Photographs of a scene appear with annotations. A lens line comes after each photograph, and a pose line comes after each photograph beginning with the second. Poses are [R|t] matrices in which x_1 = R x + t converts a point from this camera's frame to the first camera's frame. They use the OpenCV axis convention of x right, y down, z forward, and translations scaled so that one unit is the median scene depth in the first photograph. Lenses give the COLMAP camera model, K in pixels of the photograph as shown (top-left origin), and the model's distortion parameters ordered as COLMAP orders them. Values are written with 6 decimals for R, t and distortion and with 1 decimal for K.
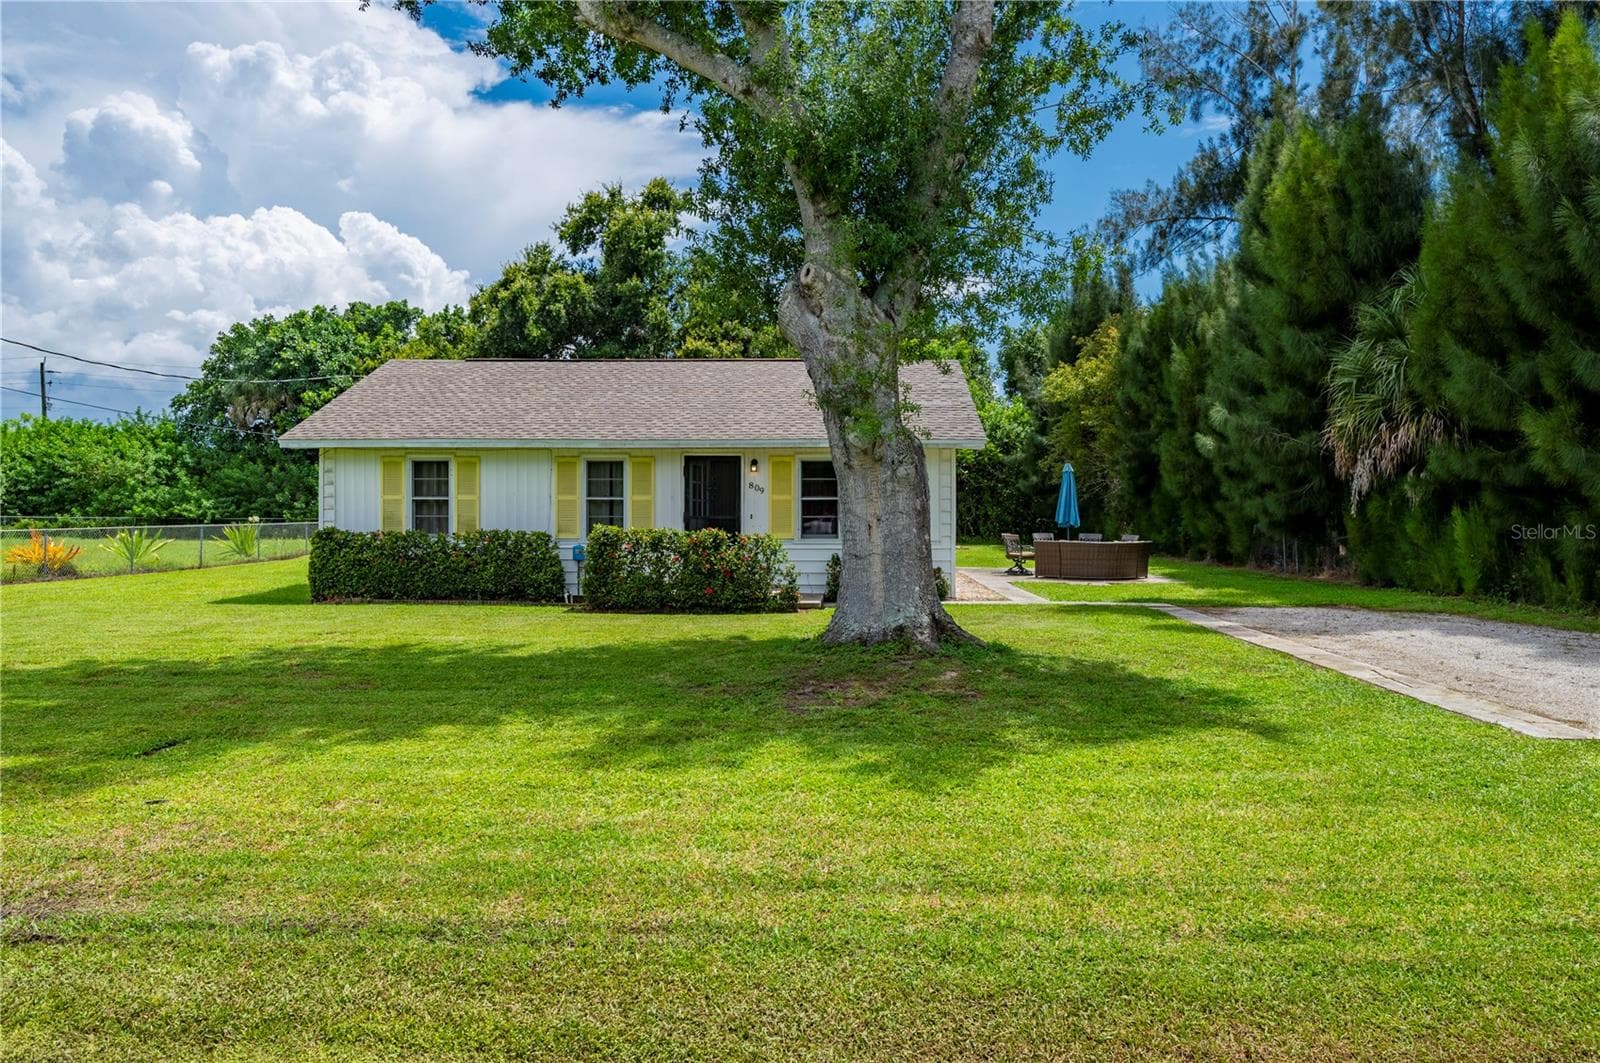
lens RADIAL K [[1082.3, 0, 815.0], [0, 1082.3, 522.0], [0, 0, 1]] dist [-0.006241, -0.003361]
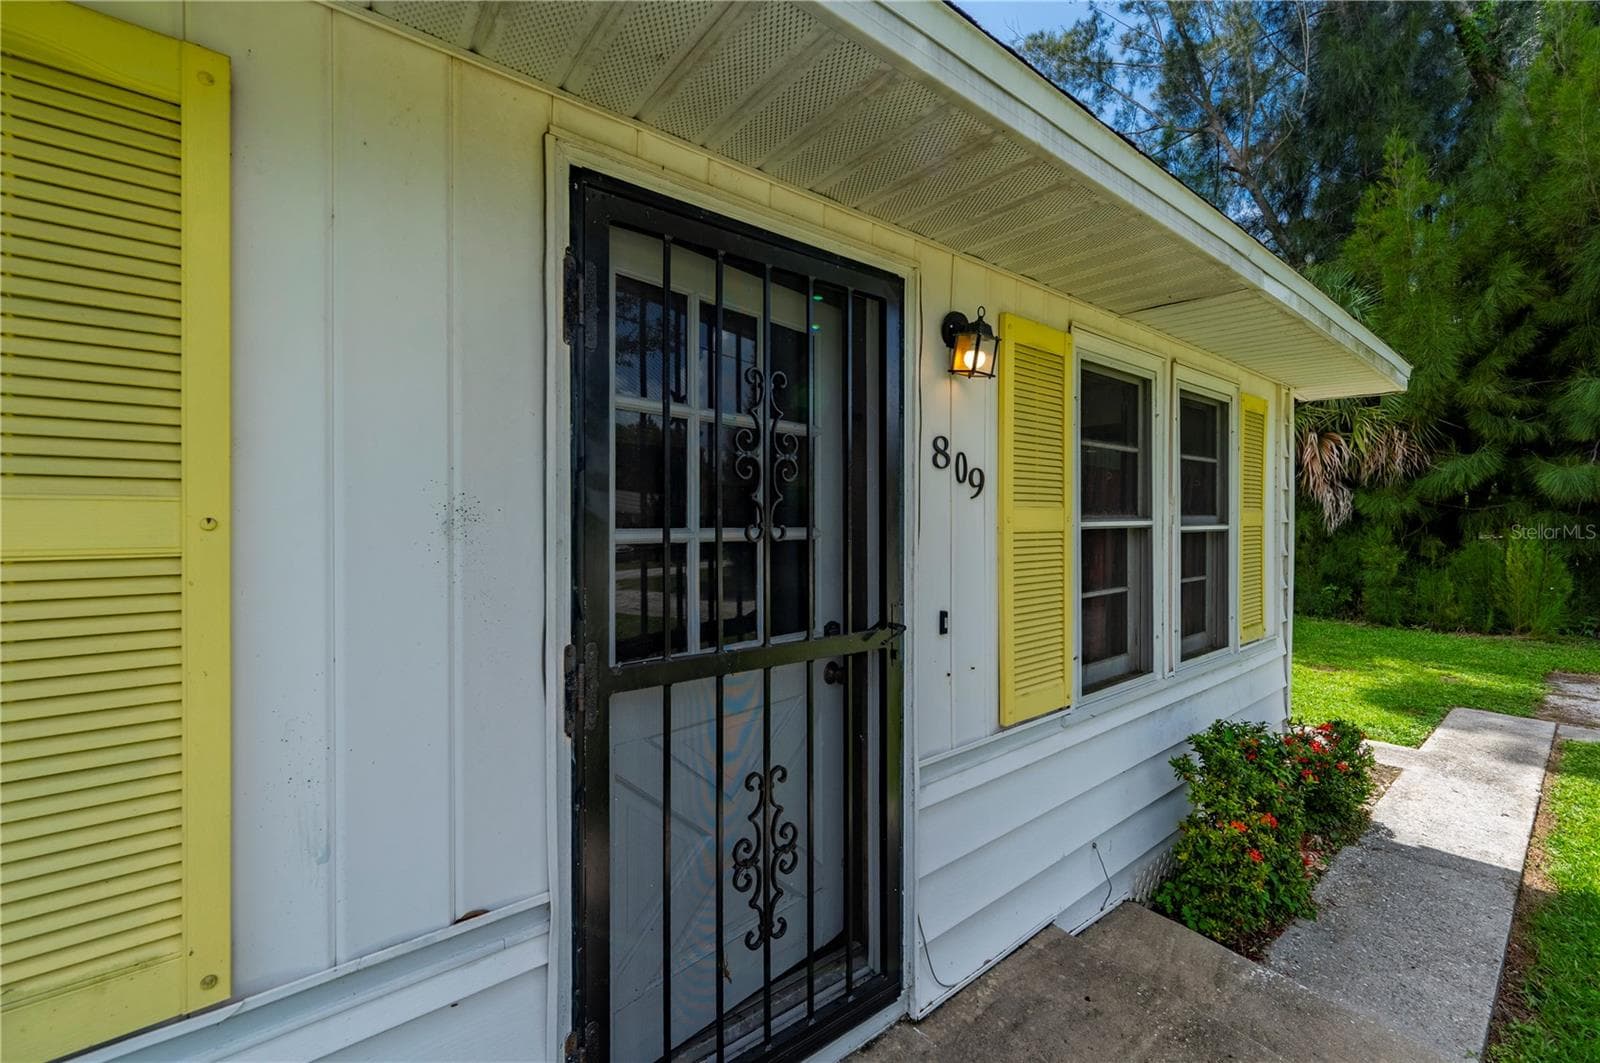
lens RADIAL K [[636.8, 0, 802.9], [0, 636.8, 522.4], [0, 0, 1]] dist [-0.003237, -0.001892]
pose [[0.767829, -0.004095, 0.640642, -0.144855], [0.009445, 0.999943, -0.004929, -0.021628], [-0.640585, 0.009835, 0.767824, 0.925409]]
